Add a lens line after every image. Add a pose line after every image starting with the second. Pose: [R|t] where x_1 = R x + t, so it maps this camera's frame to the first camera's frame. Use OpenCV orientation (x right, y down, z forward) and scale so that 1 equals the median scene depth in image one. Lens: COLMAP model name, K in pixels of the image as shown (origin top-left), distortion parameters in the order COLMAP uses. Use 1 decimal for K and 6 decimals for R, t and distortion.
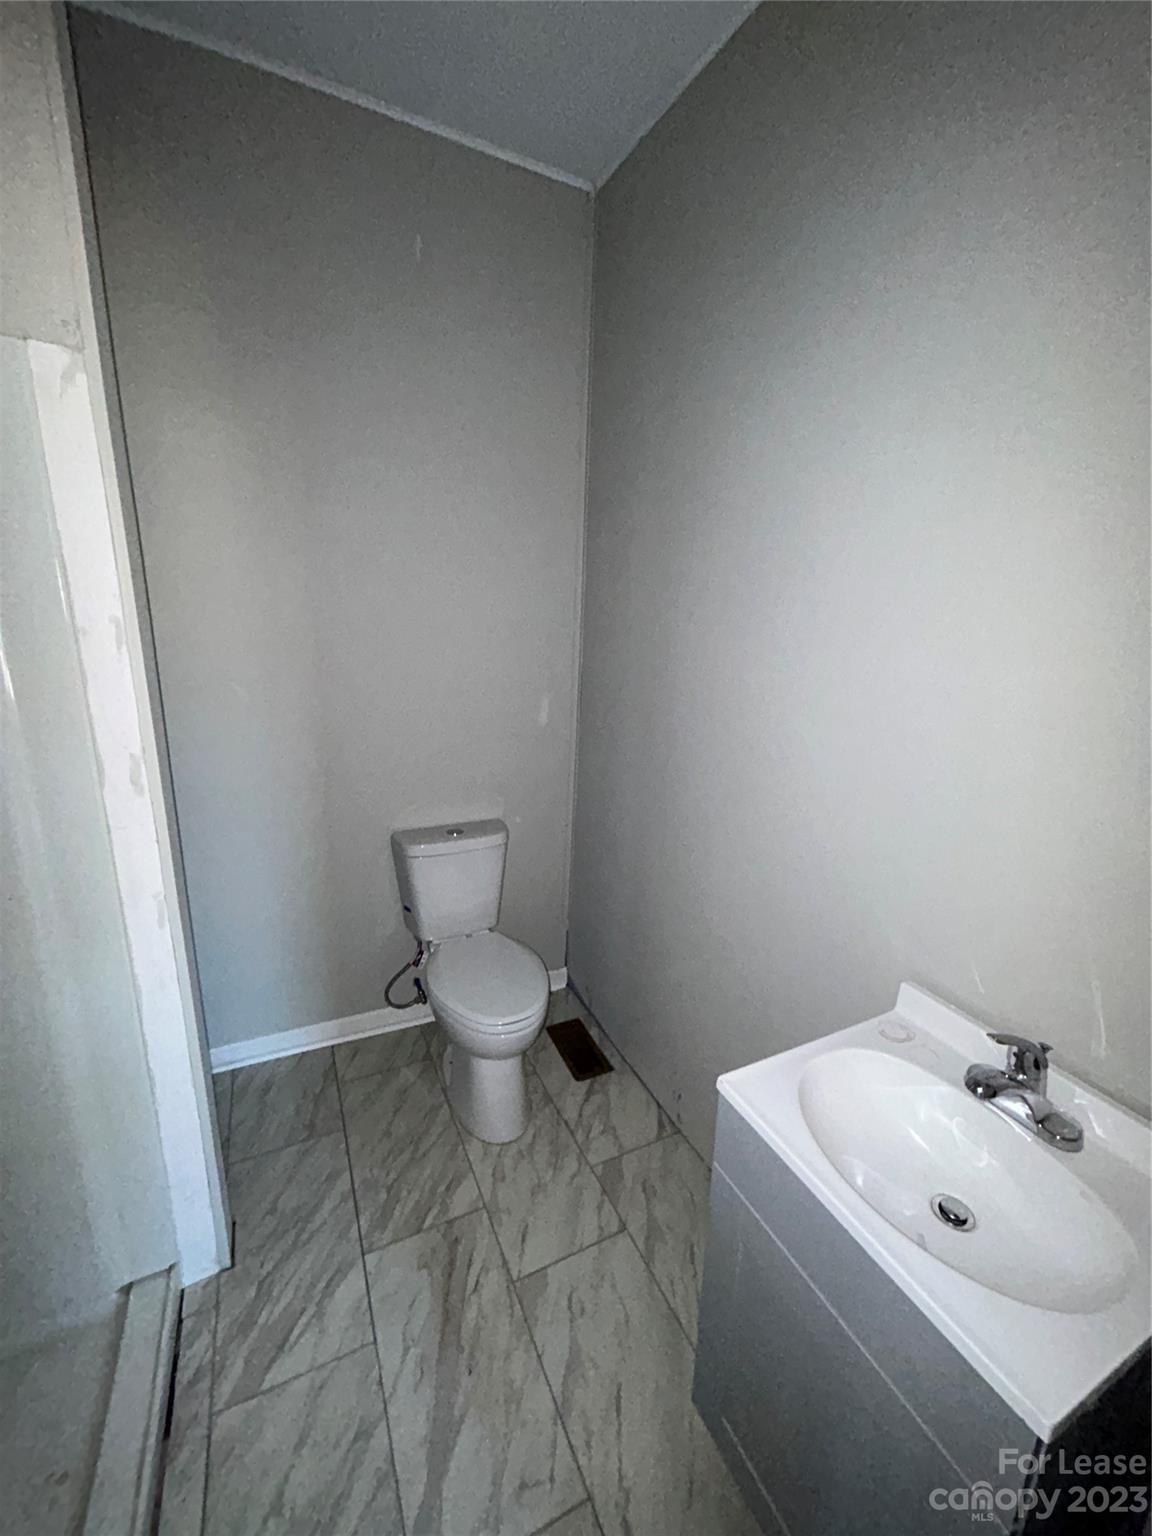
lens RADIAL K [[622.9, 0, 578.4], [0, 622.9, 767.6], [0, 0, 1]] dist [-0.001709, 0.000797]
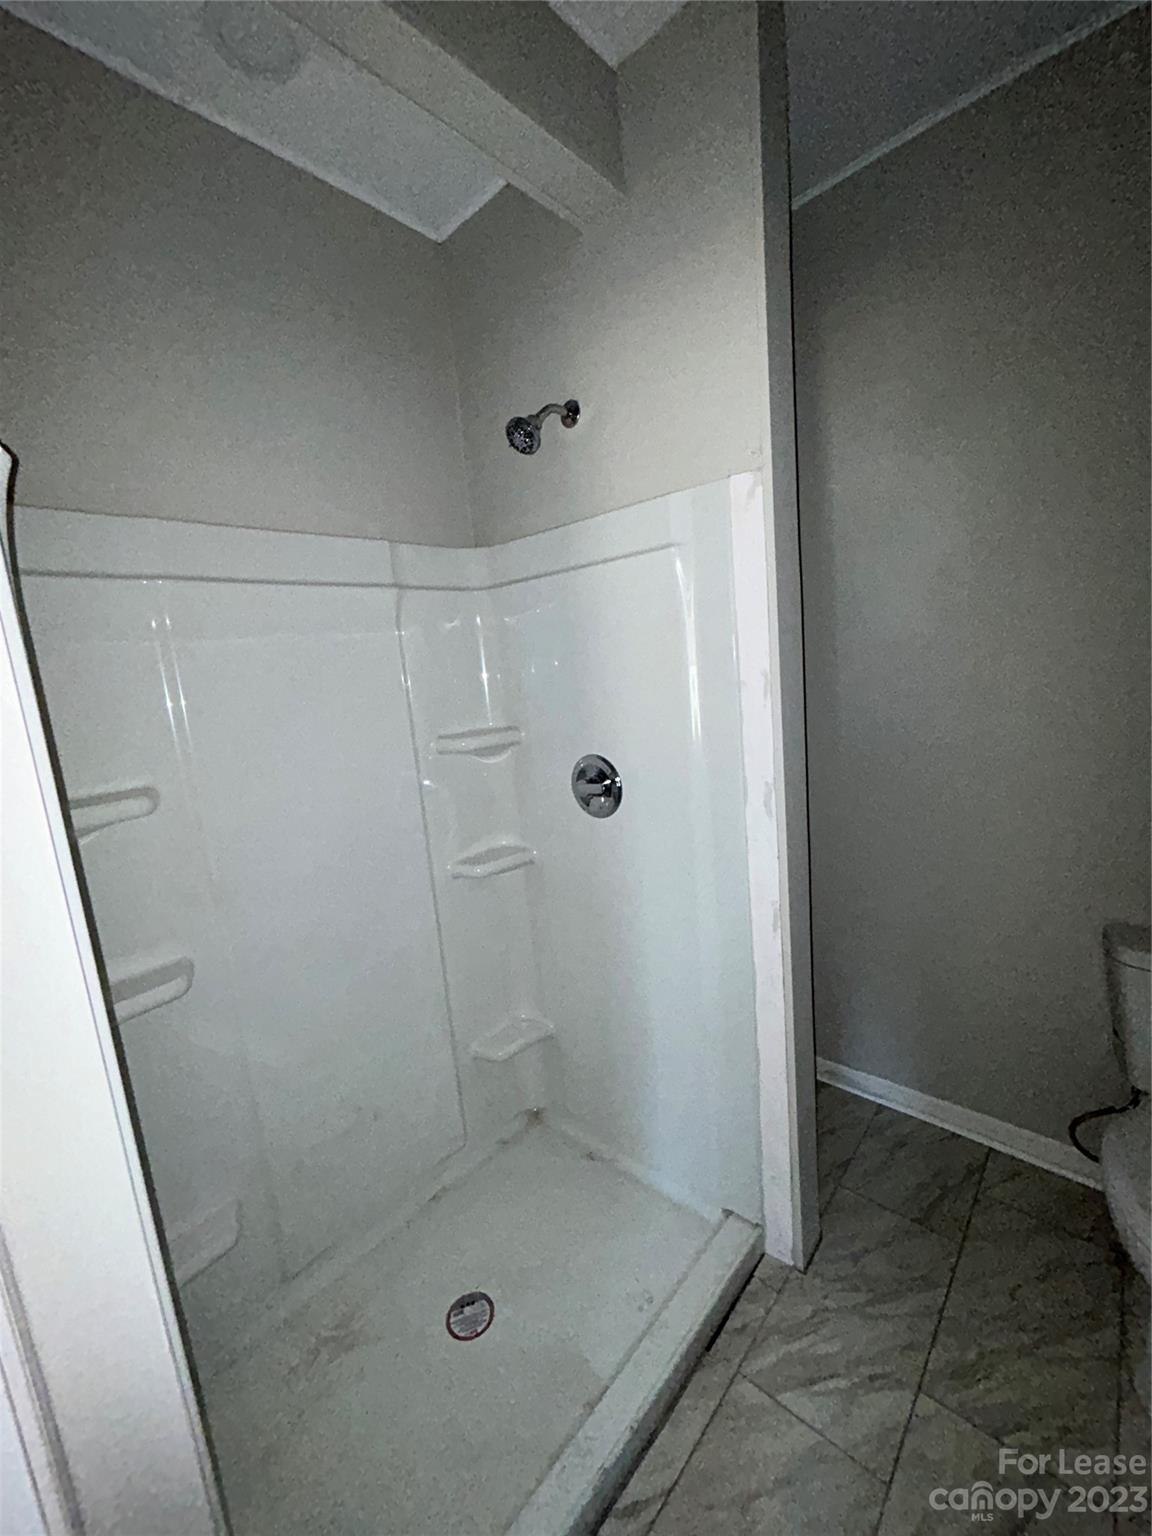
lens RADIAL K [[618.4, 0, 576.0], [0, 618.4, 768.0], [0, 0, 1]] dist [0.002743, -0.002615]
pose [[0.374078, 0.083961, -0.923589, 0.159453], [-0.133012, 0.990454, 0.036166, -0.026980], [0.917809, 0.109319, 0.381675, 0.123165]]
